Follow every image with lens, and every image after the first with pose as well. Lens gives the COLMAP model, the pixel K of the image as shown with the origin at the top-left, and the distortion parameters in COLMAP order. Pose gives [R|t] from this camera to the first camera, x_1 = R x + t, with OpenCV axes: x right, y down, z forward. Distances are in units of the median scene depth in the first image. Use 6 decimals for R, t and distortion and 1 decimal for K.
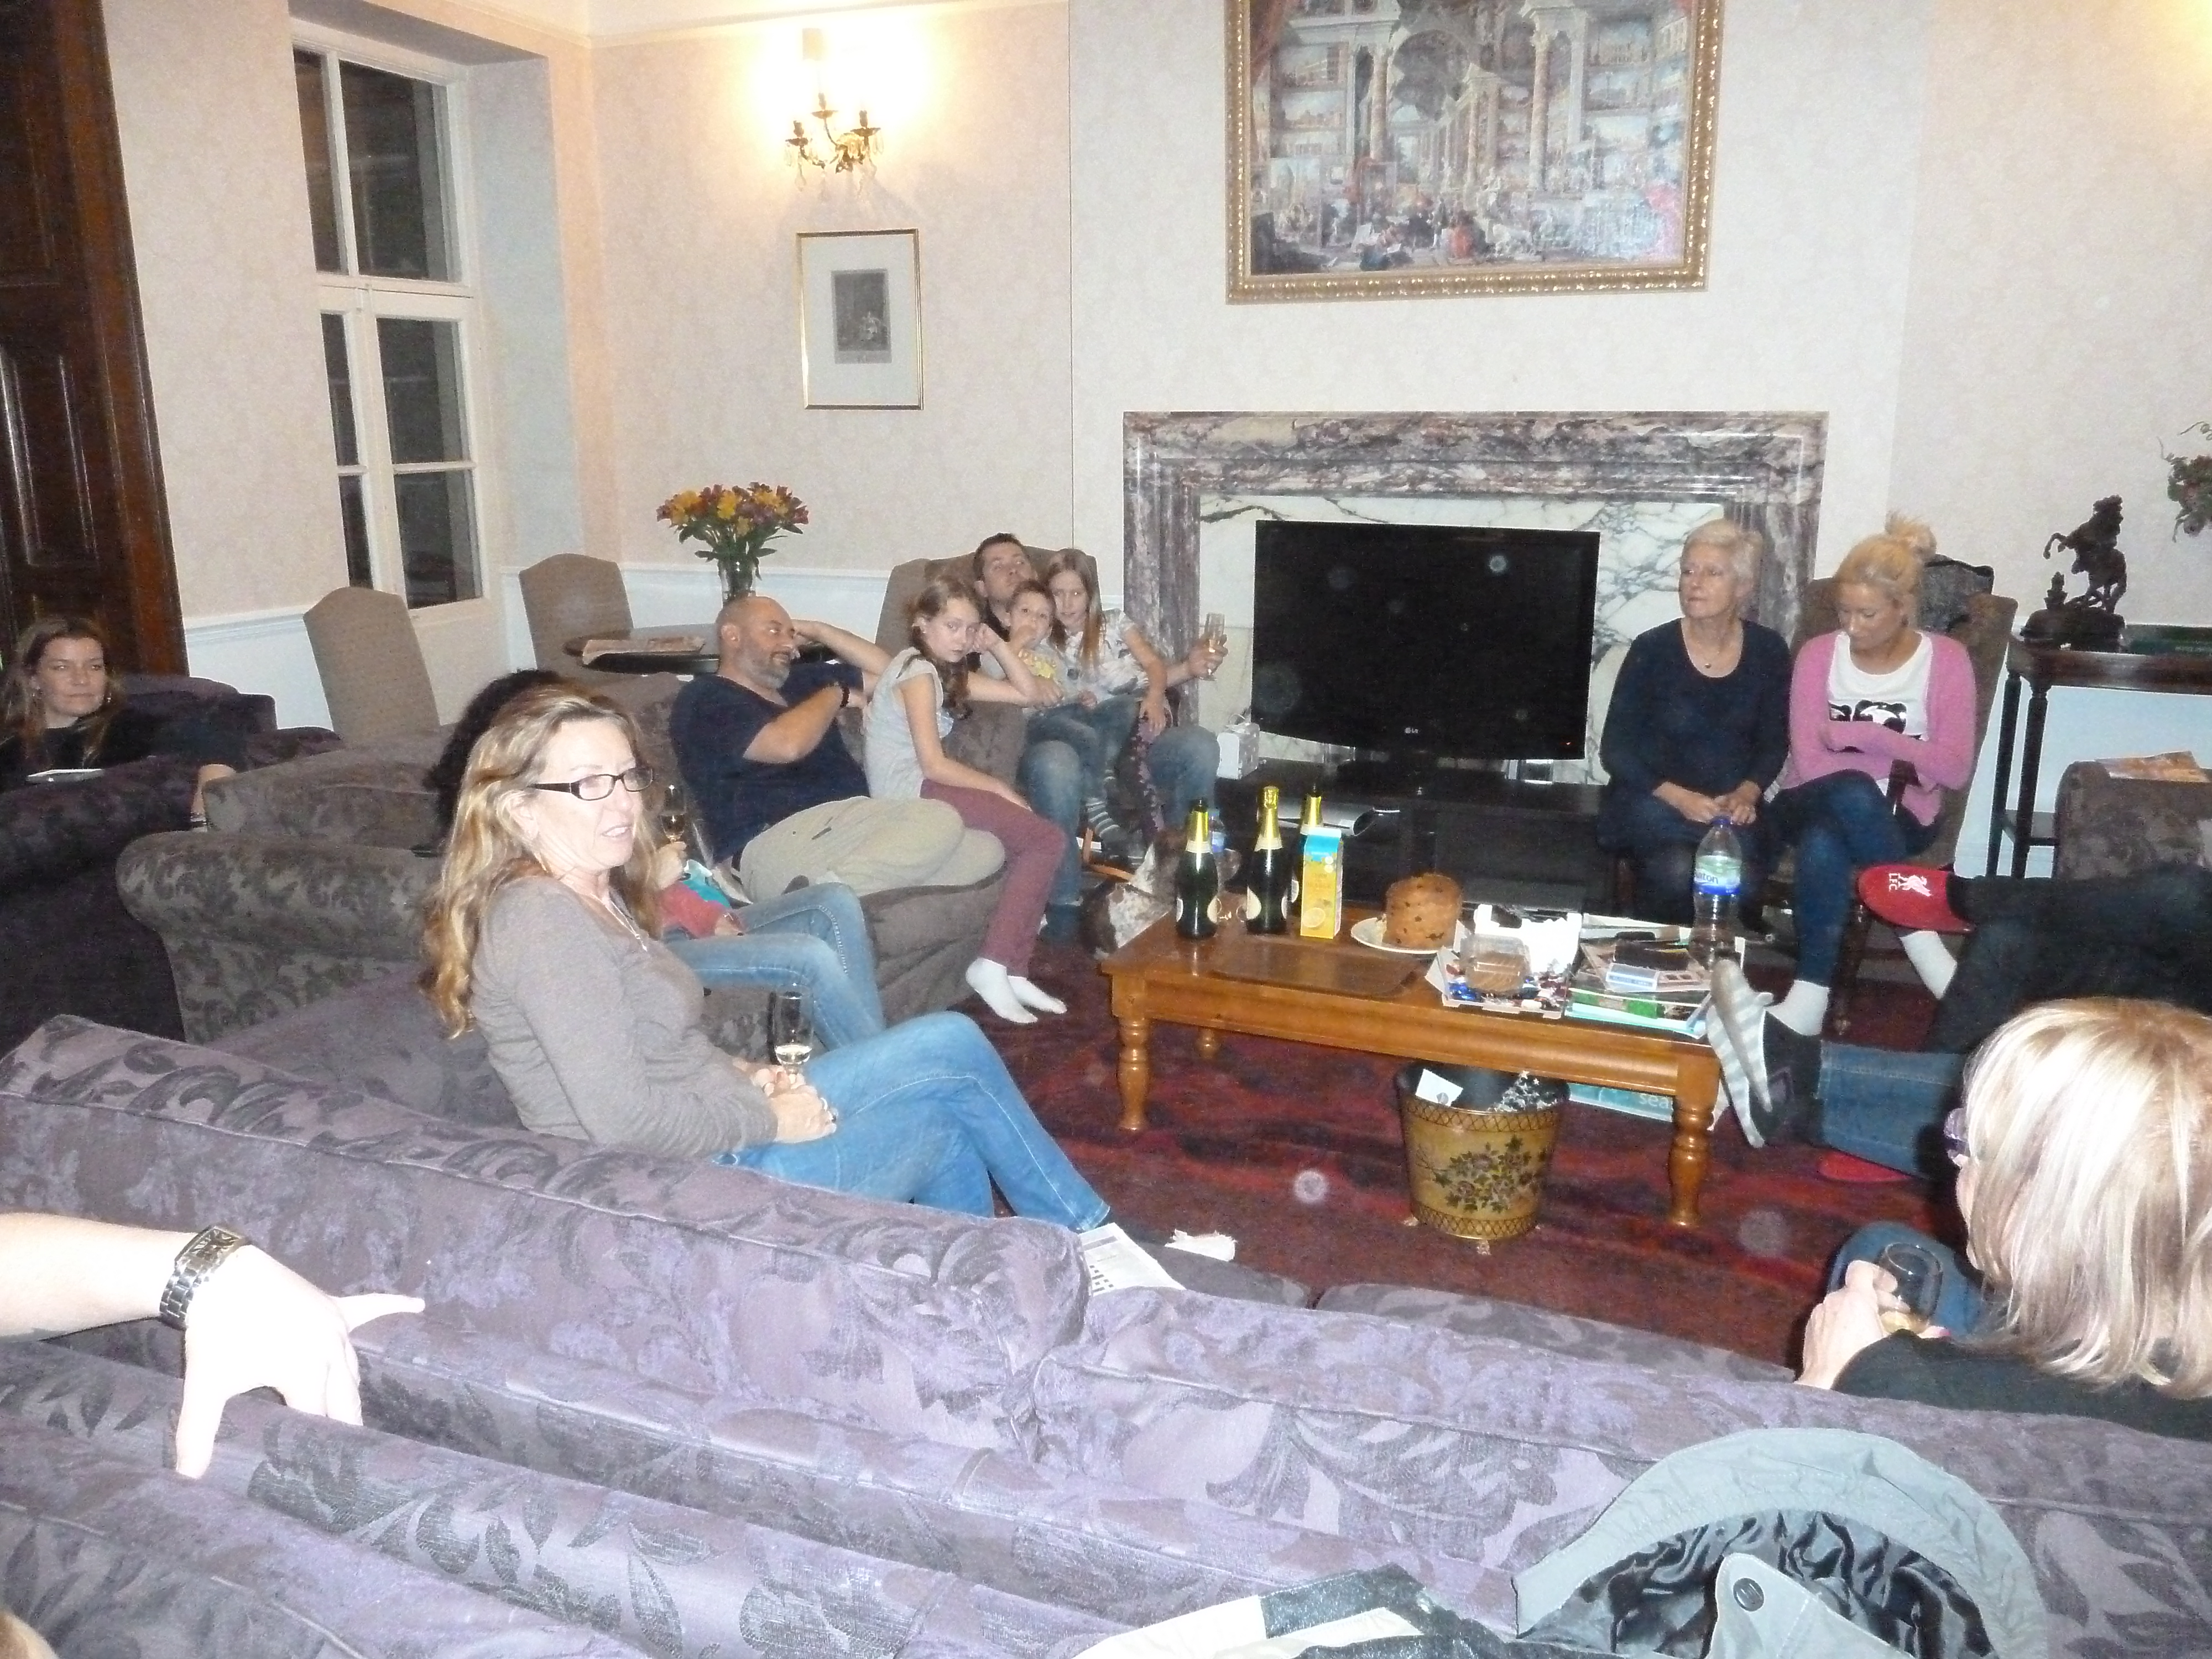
lens RADIAL K [[1649.4, 0, 1106.0], [0, 1649.4, 829.5], [0, 0, 1]] dist [-0.039343, 0.007511]
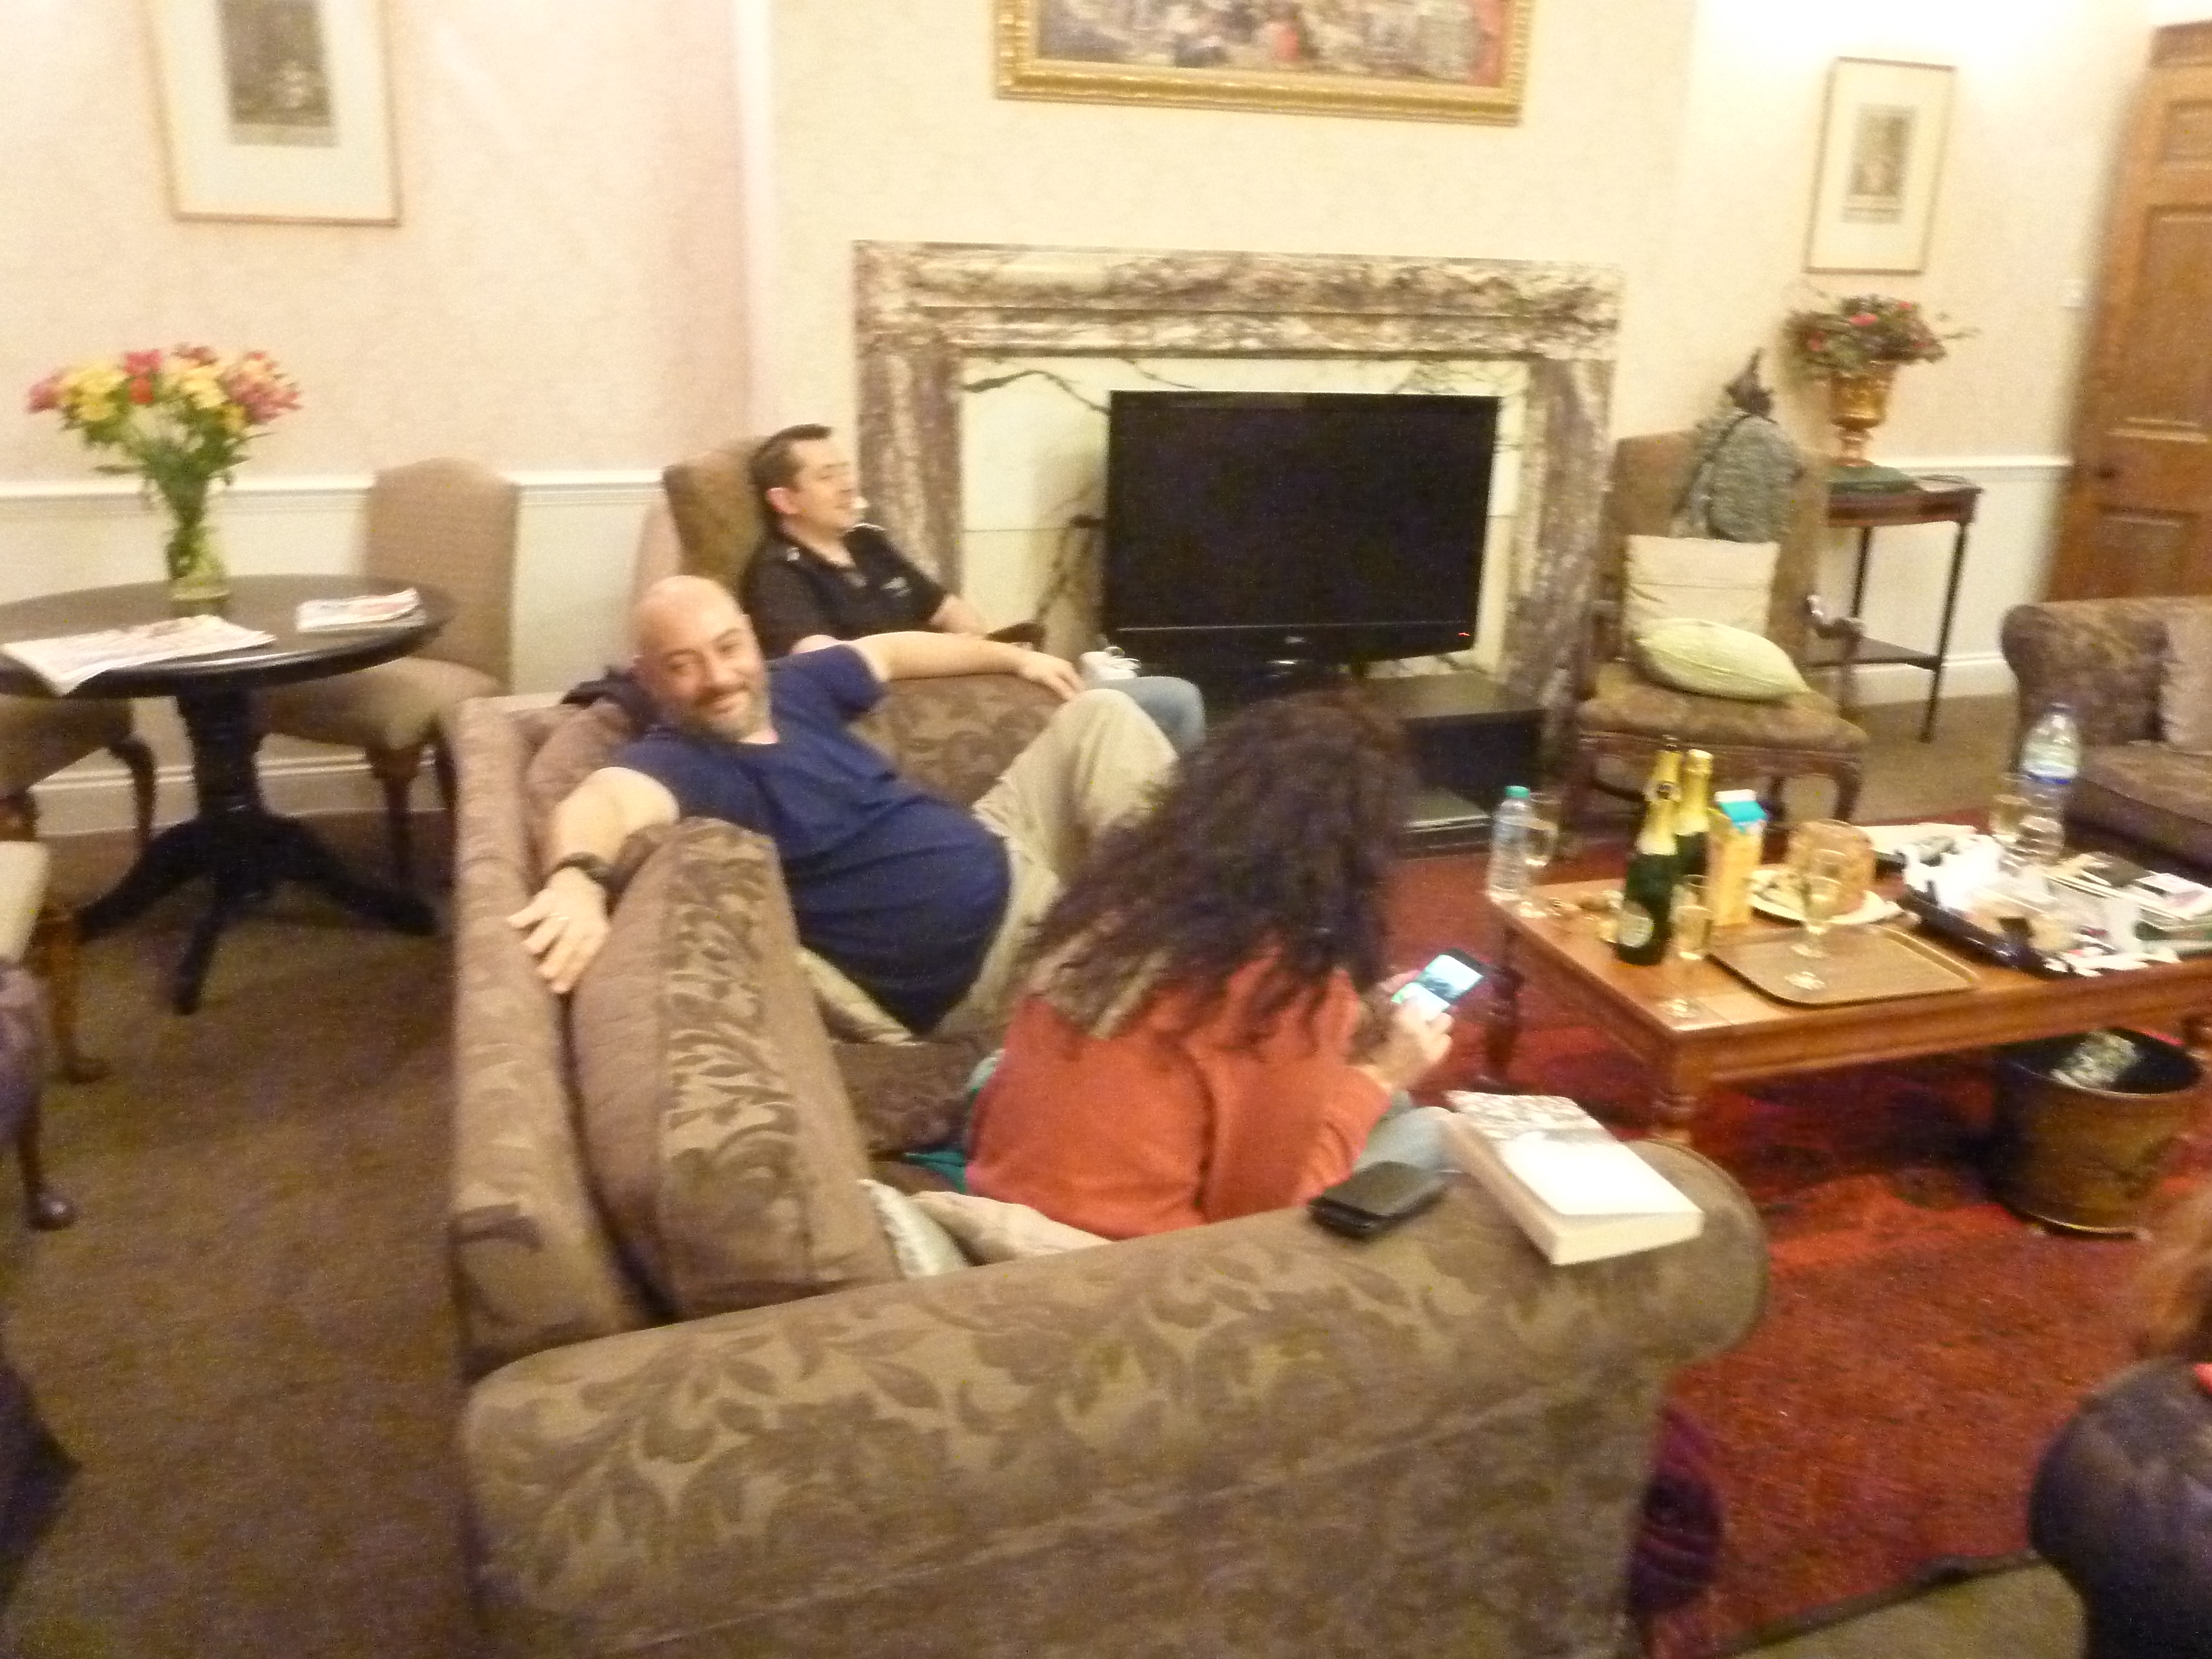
lens RADIAL K [[1649.4, 0, 1106.0], [0, 1649.4, 829.5], [0, 0, 1]] dist [-0.039343, 0.007511]
pose [[0.772994, -0.189485, 0.605454, -0.417704], [0.126588, 0.981230, 0.145472, -0.099206], [-0.621655, -0.035806, 0.782472, 0.392725]]
